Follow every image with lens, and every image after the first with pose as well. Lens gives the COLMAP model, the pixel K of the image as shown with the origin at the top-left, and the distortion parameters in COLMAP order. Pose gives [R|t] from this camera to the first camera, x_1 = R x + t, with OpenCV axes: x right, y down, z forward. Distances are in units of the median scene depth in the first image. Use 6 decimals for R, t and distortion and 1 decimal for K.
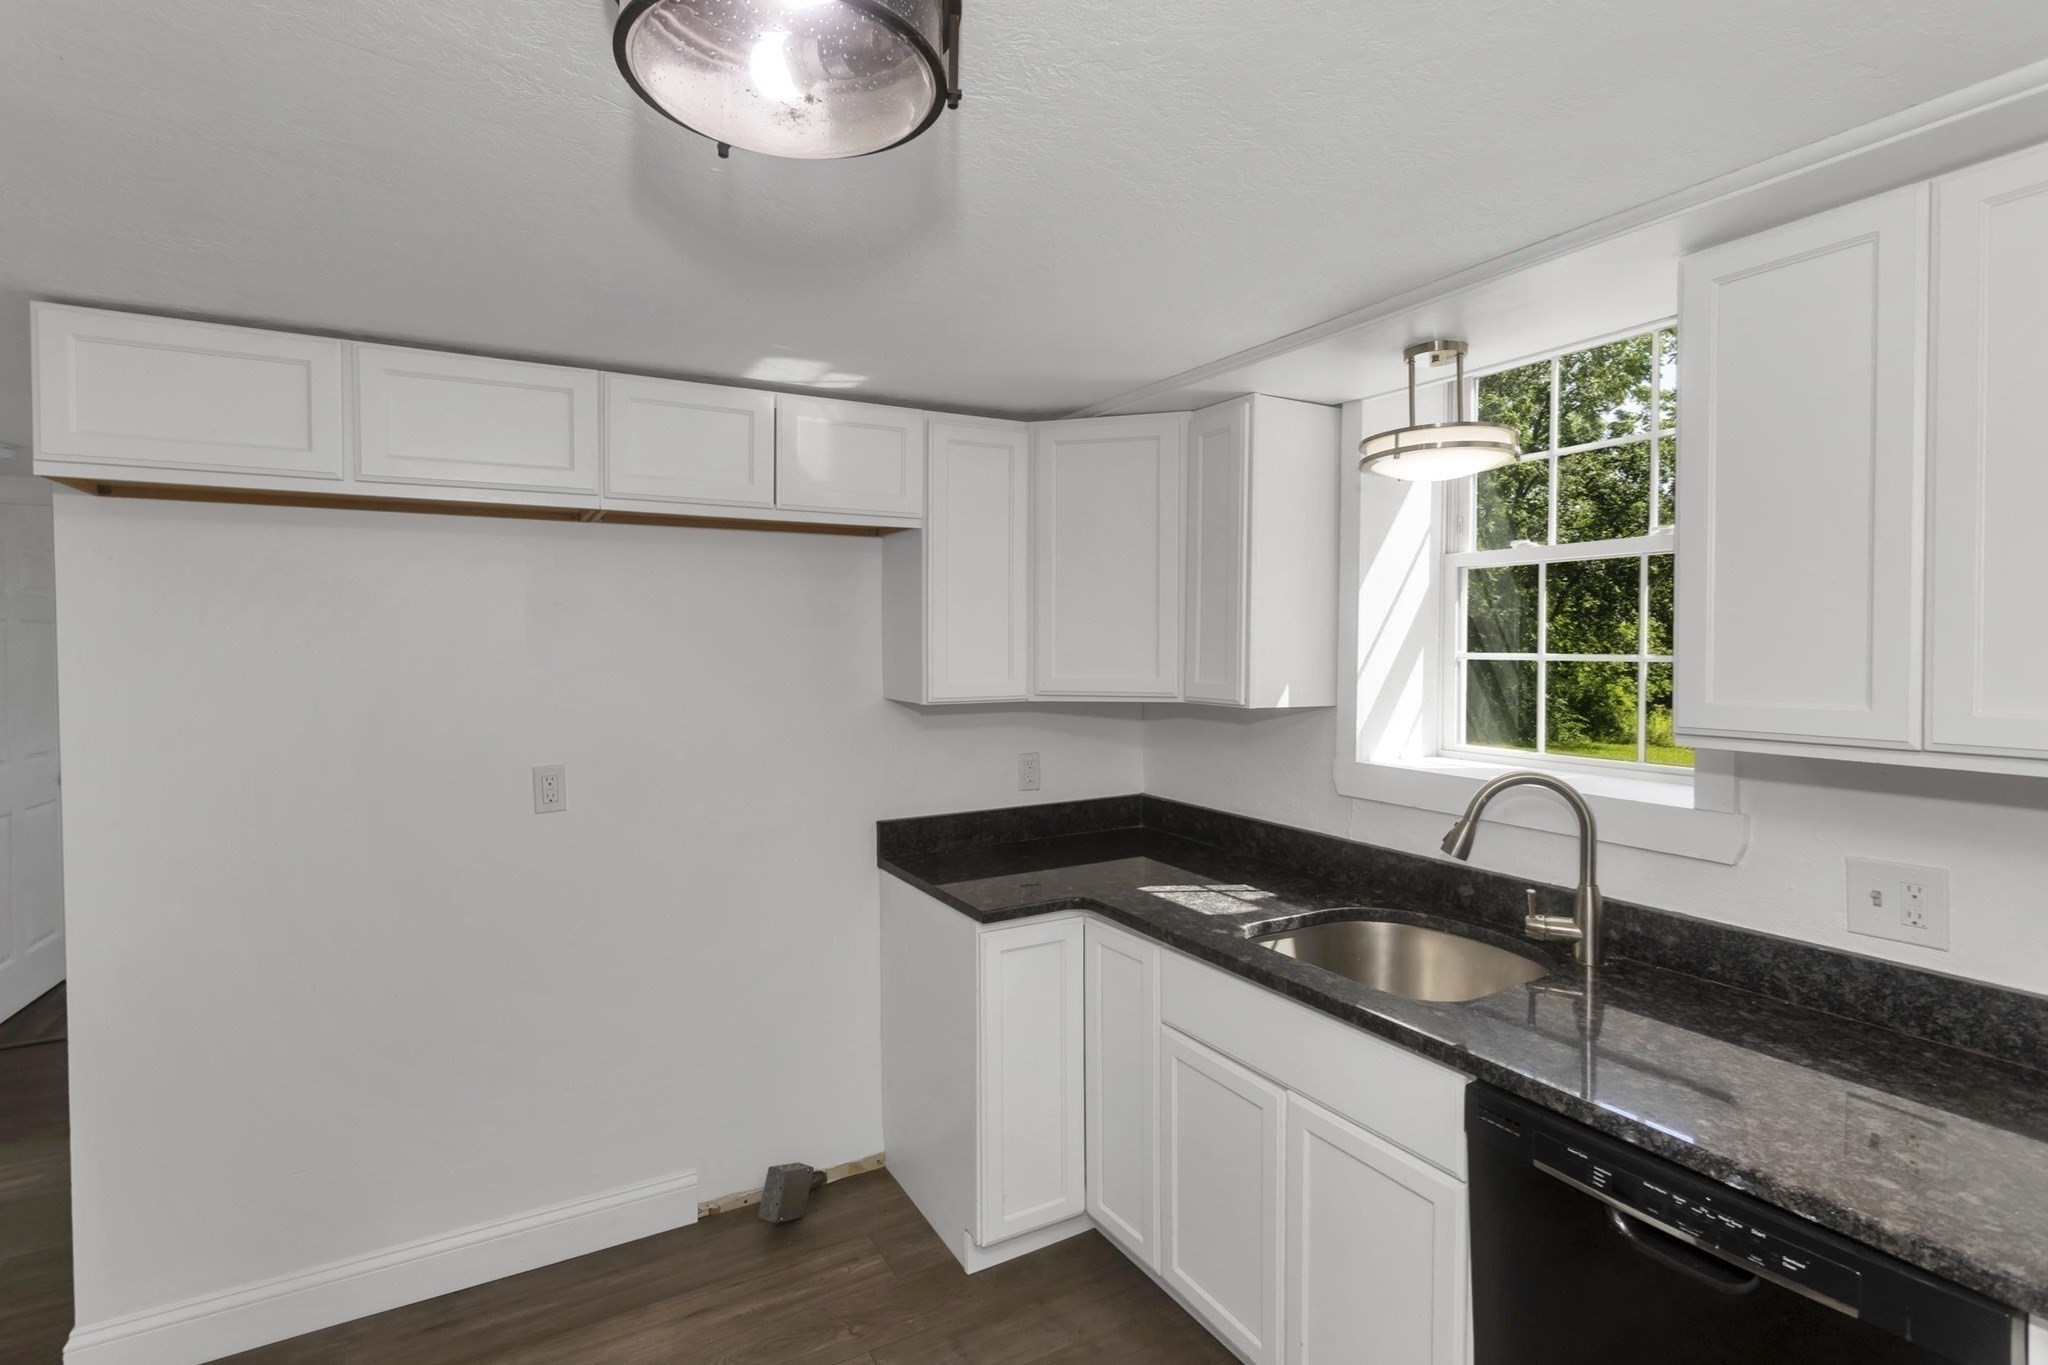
lens RADIAL K [[987.4, 0, 1024.5], [0, 987.4, 653.4], [0, 0, 1]] dist [0.001174, 0.000450]
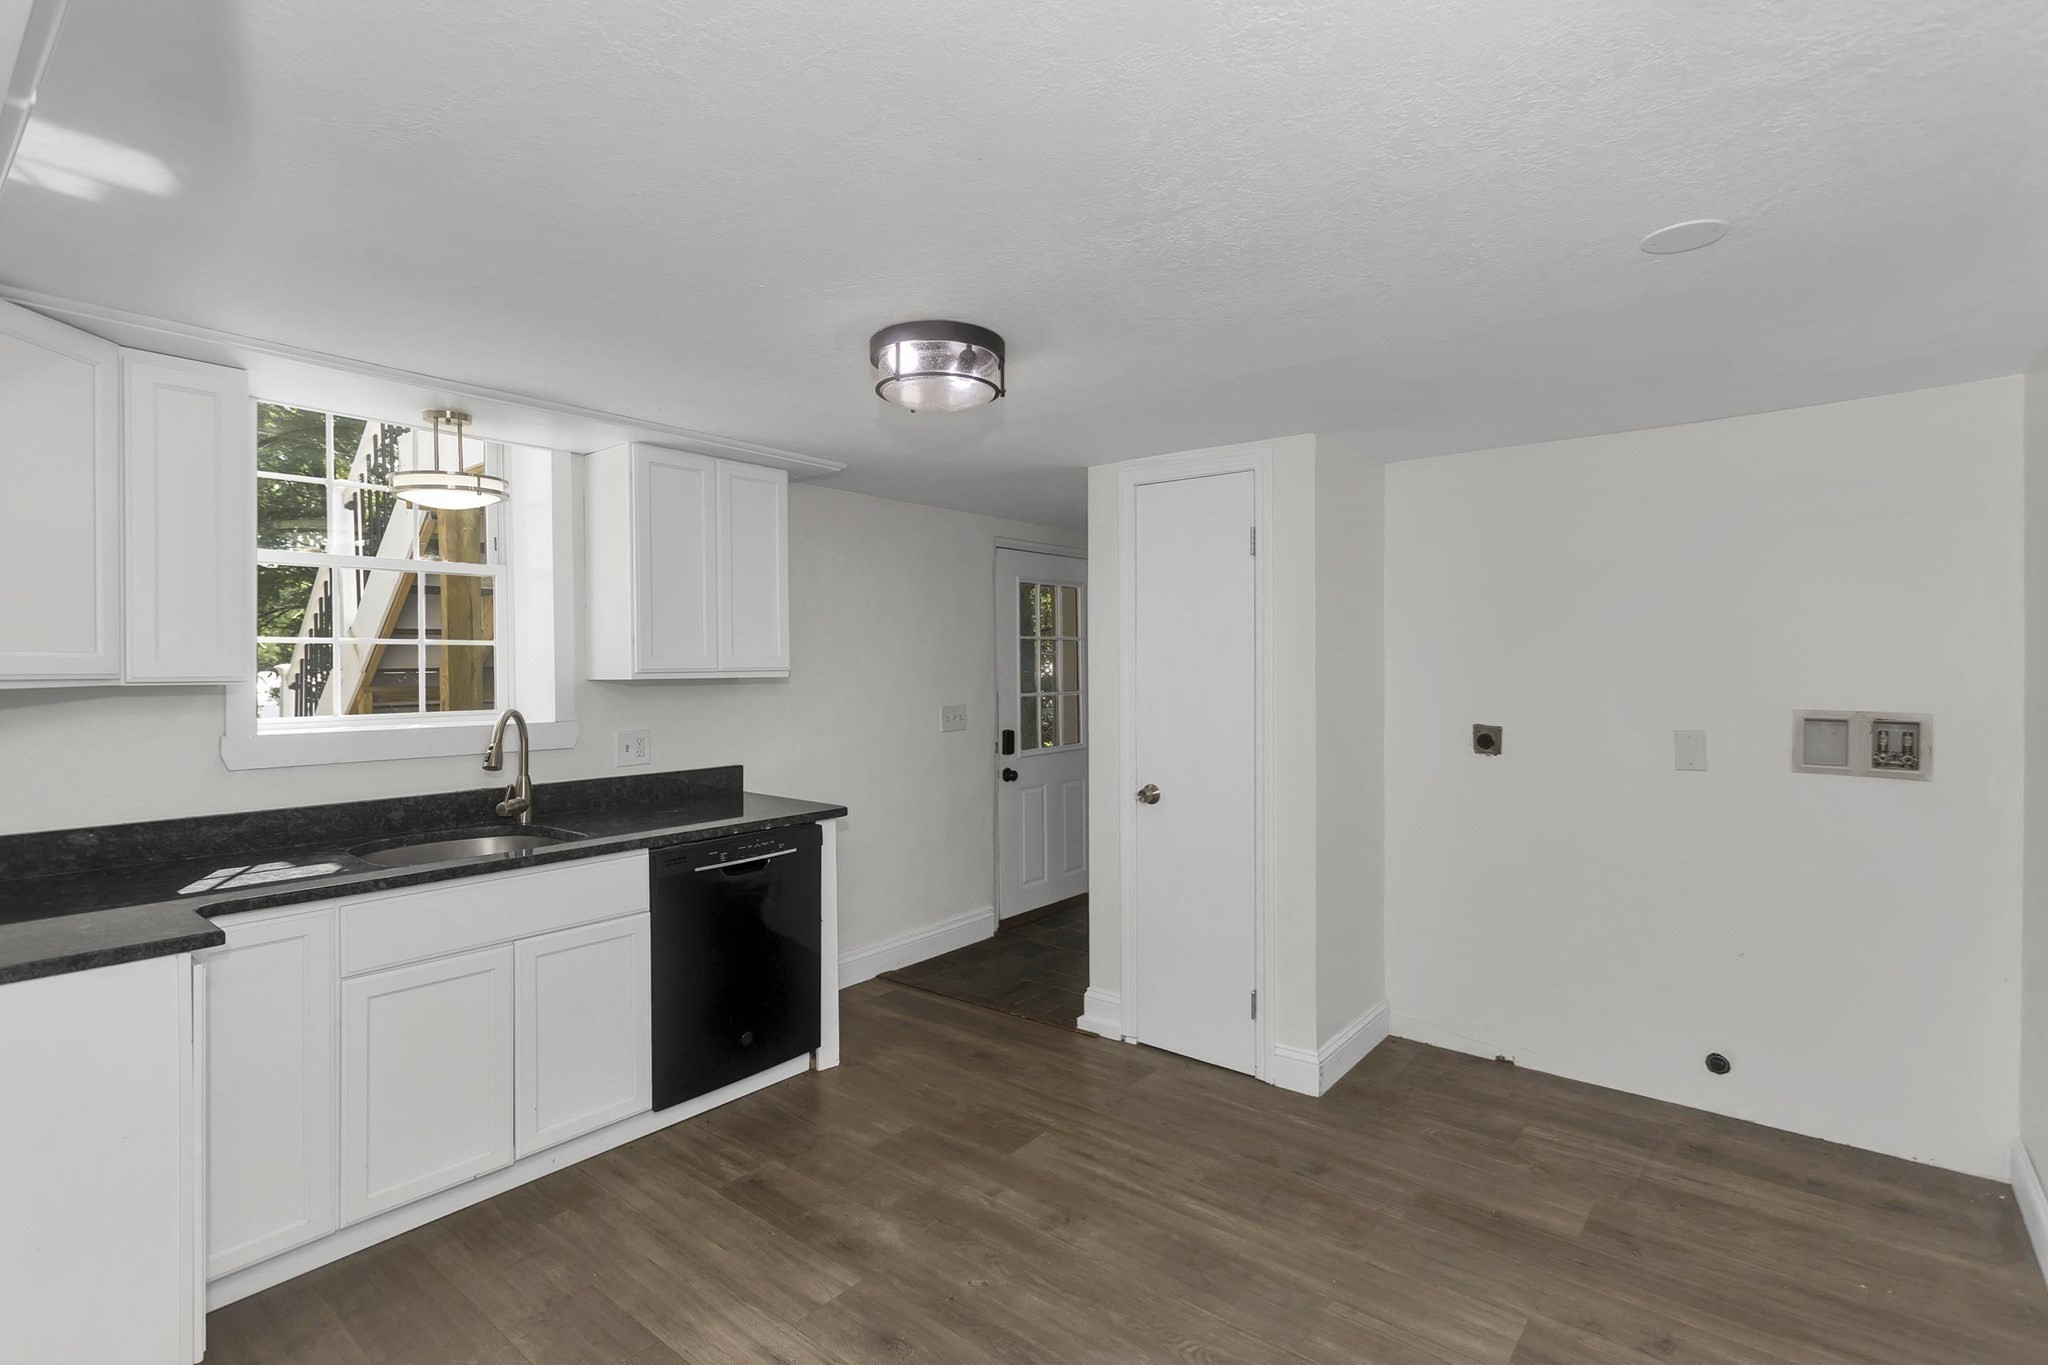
lens RADIAL K [[987.4, 0, 1024.5], [0, 987.4, 653.4], [0, 0, 1]] dist [0.001174, 0.000450]
pose [[-0.364847, 0.009612, 0.931018, -1.174704], [0.010649, 0.999924, -0.006150, 0.045012], [-0.931007, 0.007671, -0.364922, 0.754151]]
